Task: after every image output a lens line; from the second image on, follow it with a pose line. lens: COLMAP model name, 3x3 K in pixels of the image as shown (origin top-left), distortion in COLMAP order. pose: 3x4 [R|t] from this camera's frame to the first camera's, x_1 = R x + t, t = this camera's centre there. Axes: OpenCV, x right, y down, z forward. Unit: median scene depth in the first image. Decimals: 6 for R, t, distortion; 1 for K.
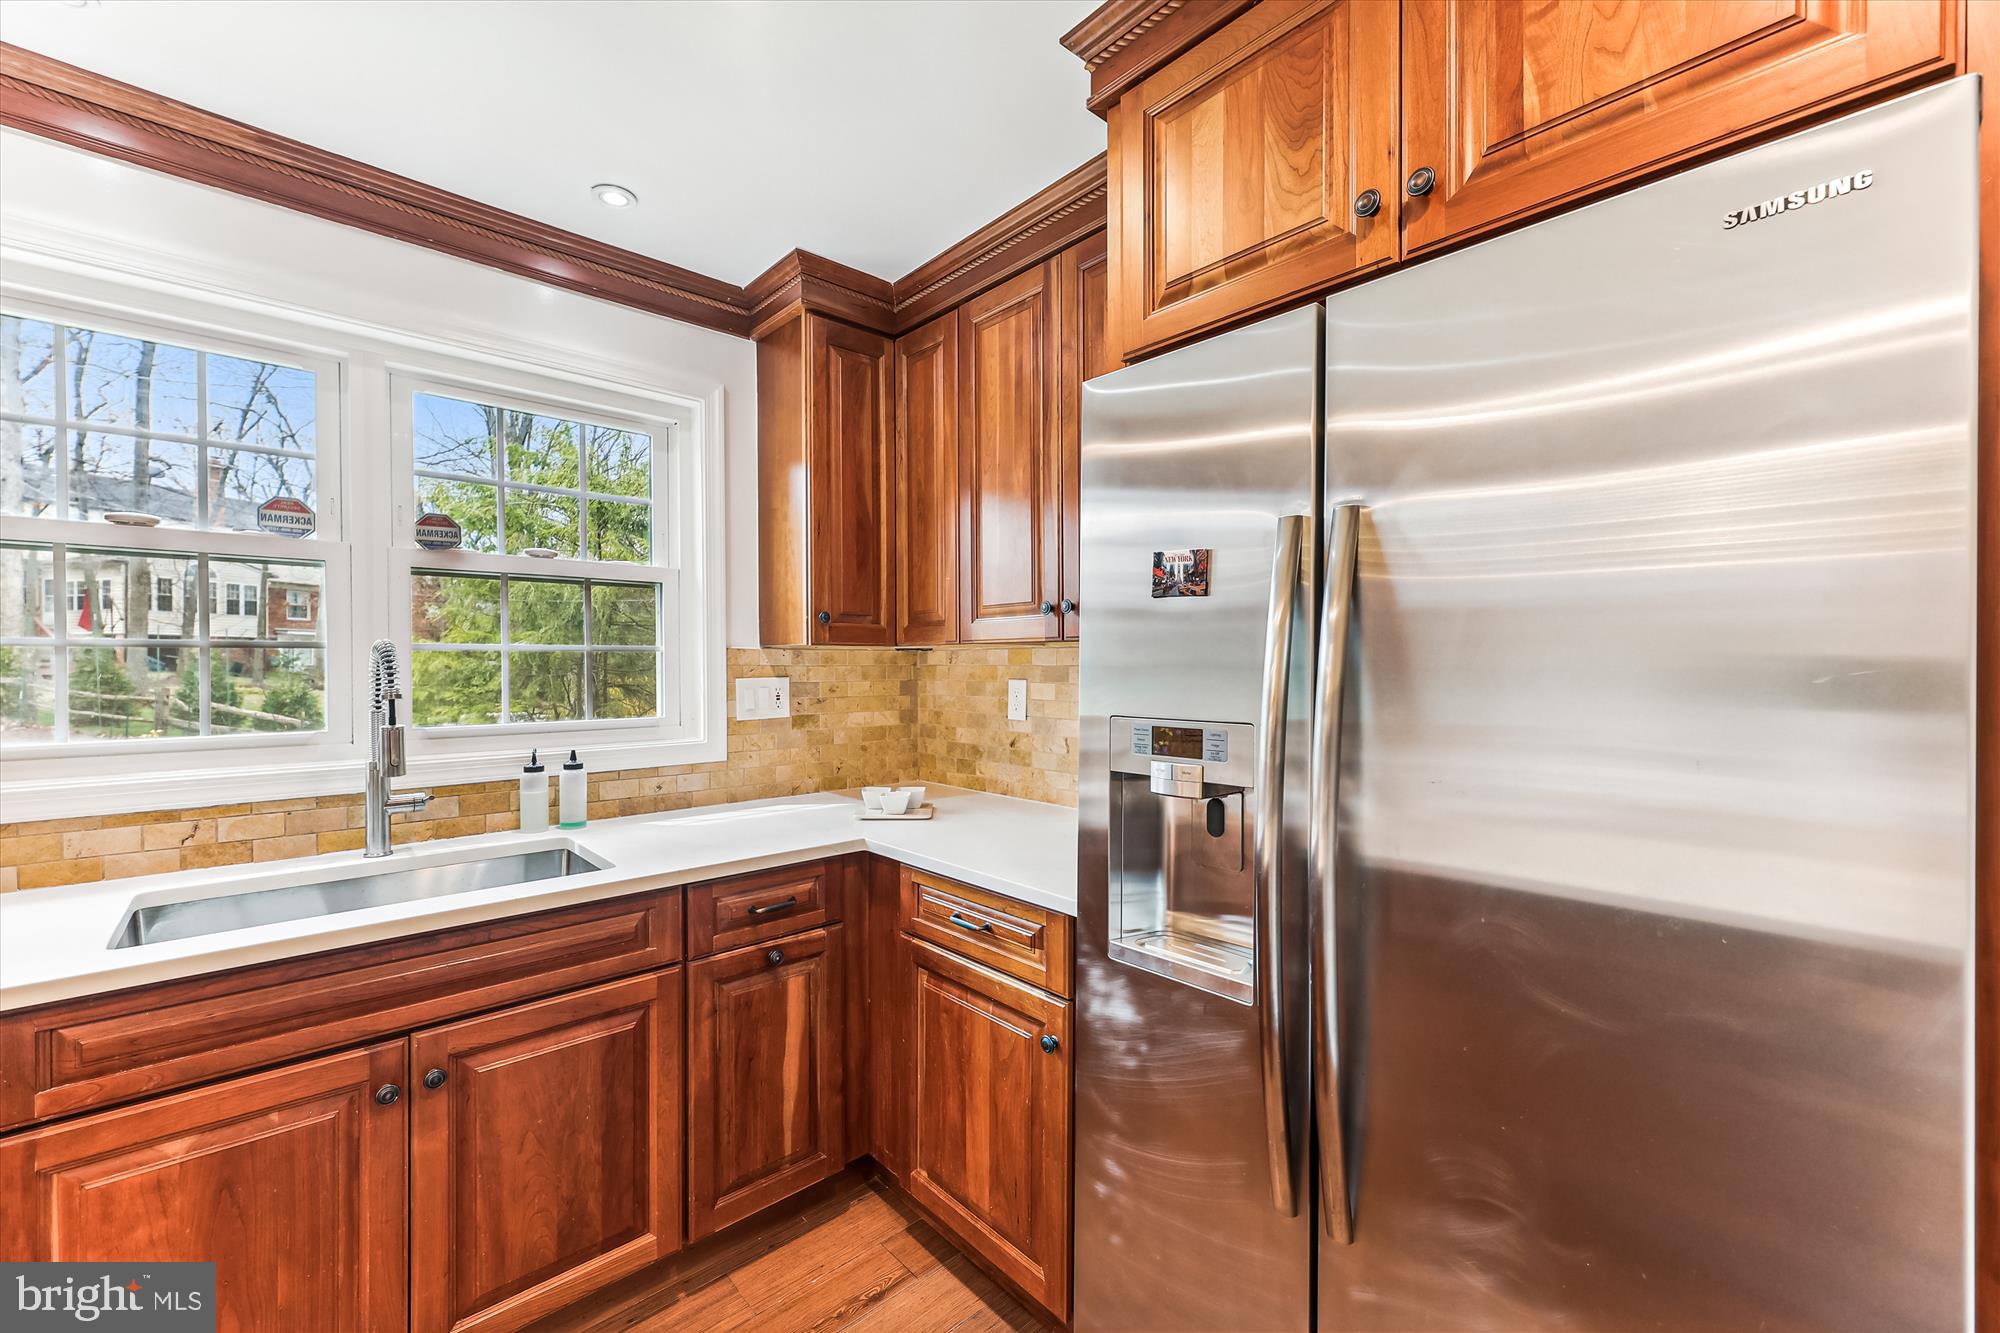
lens RADIAL K [[797.3, 0, 994.6], [0, 797.3, 672.3], [0, 0, 1]] dist [0.007474, -0.001788]
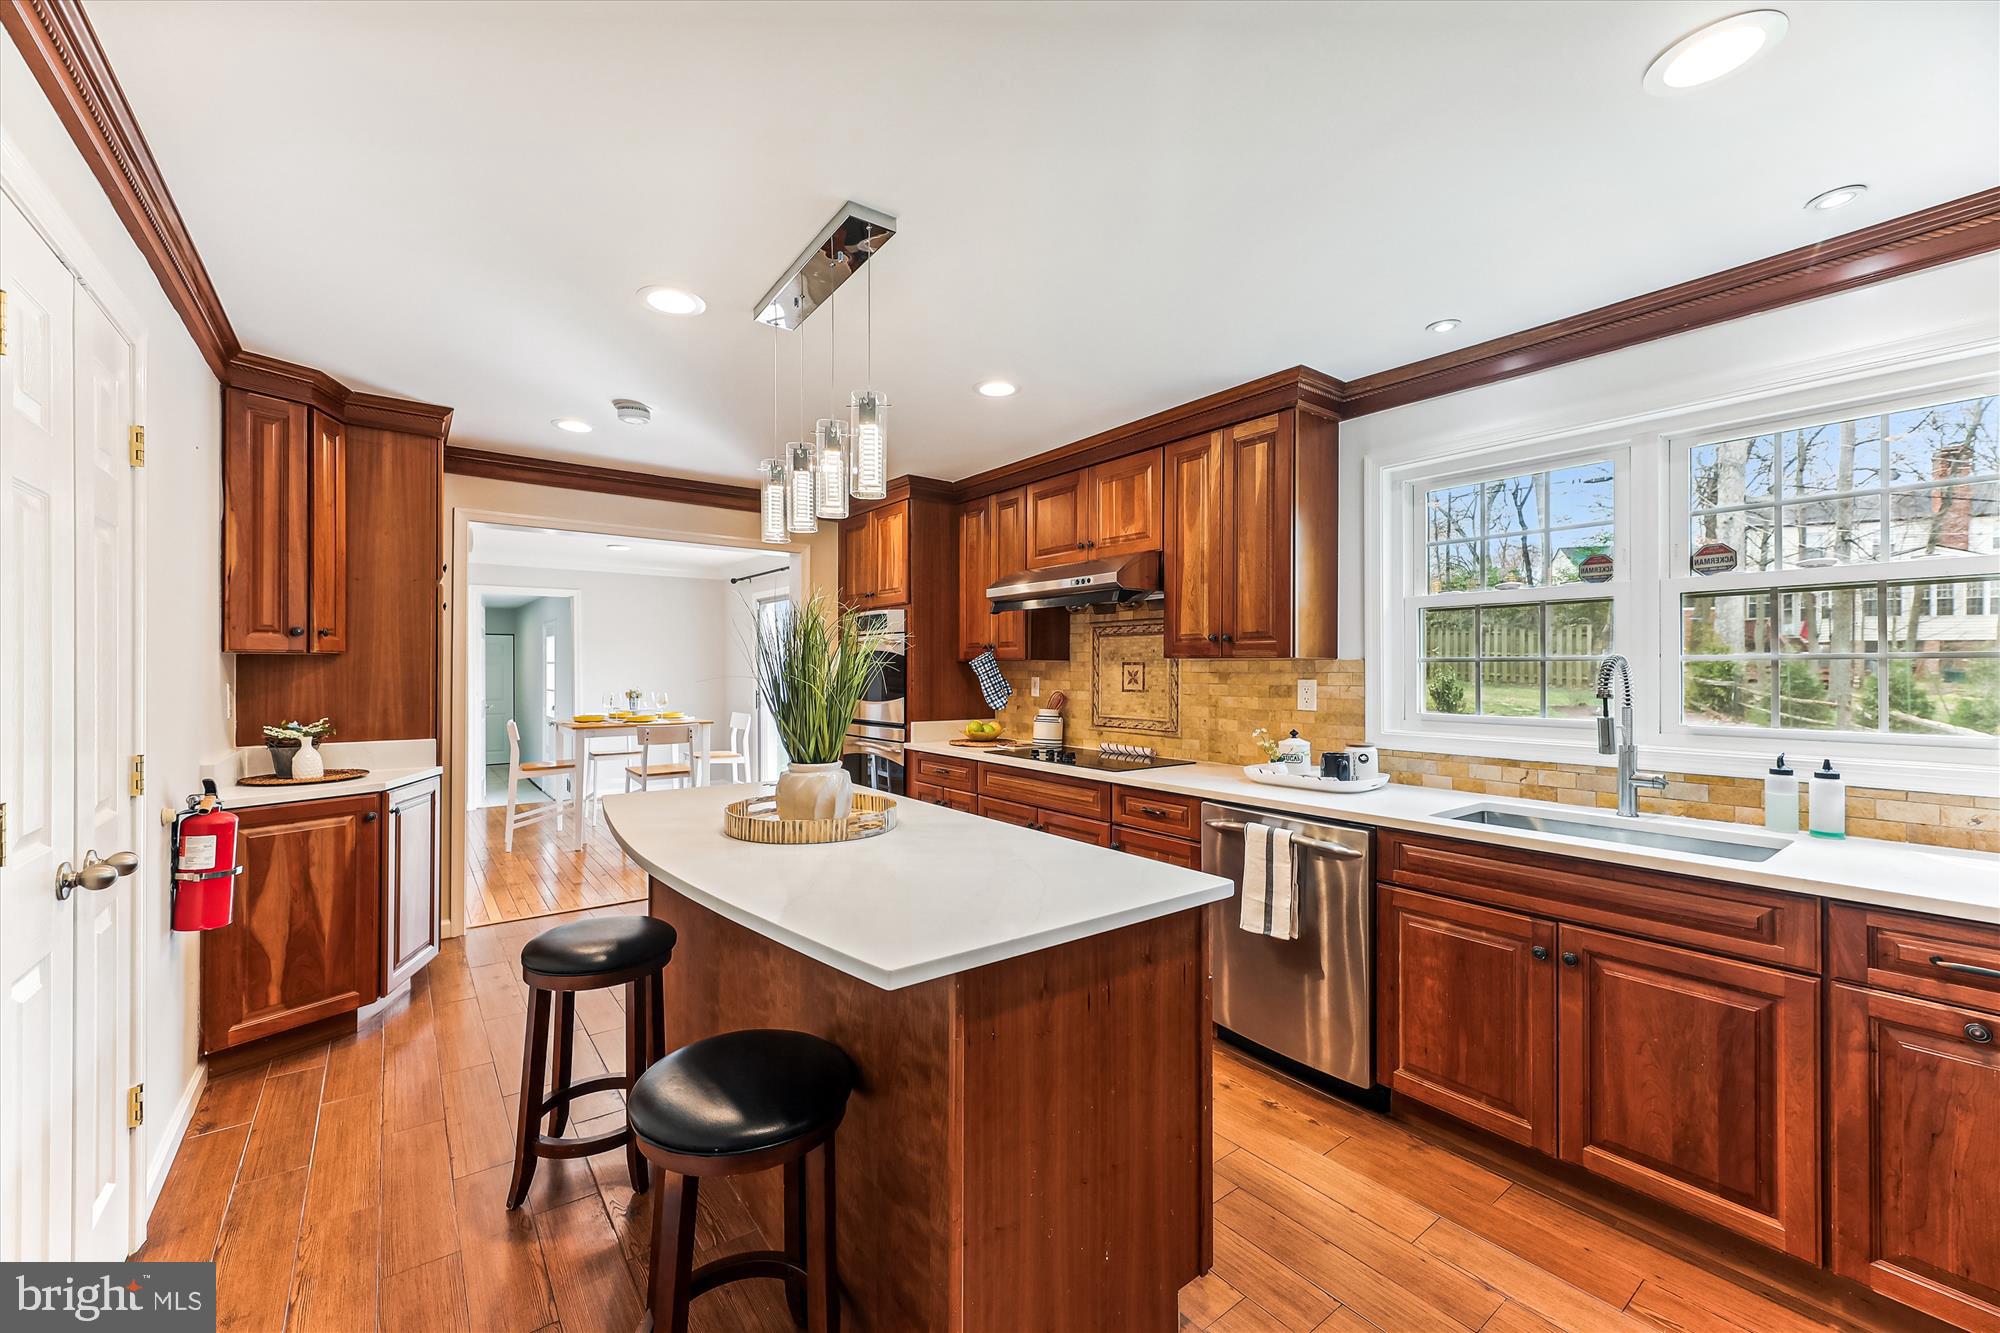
lens RADIAL K [[797.3, 0, 993.3], [0, 797.3, 667.1], [0, 0, 1]] dist [0.007474, -0.001788]
pose [[-0.086061, -0.002323, -0.996287, 0.665866], [-0.011603, 0.999932, -0.001329, -0.004514], [0.996222, 0.011445, -0.086082, 0.063775]]
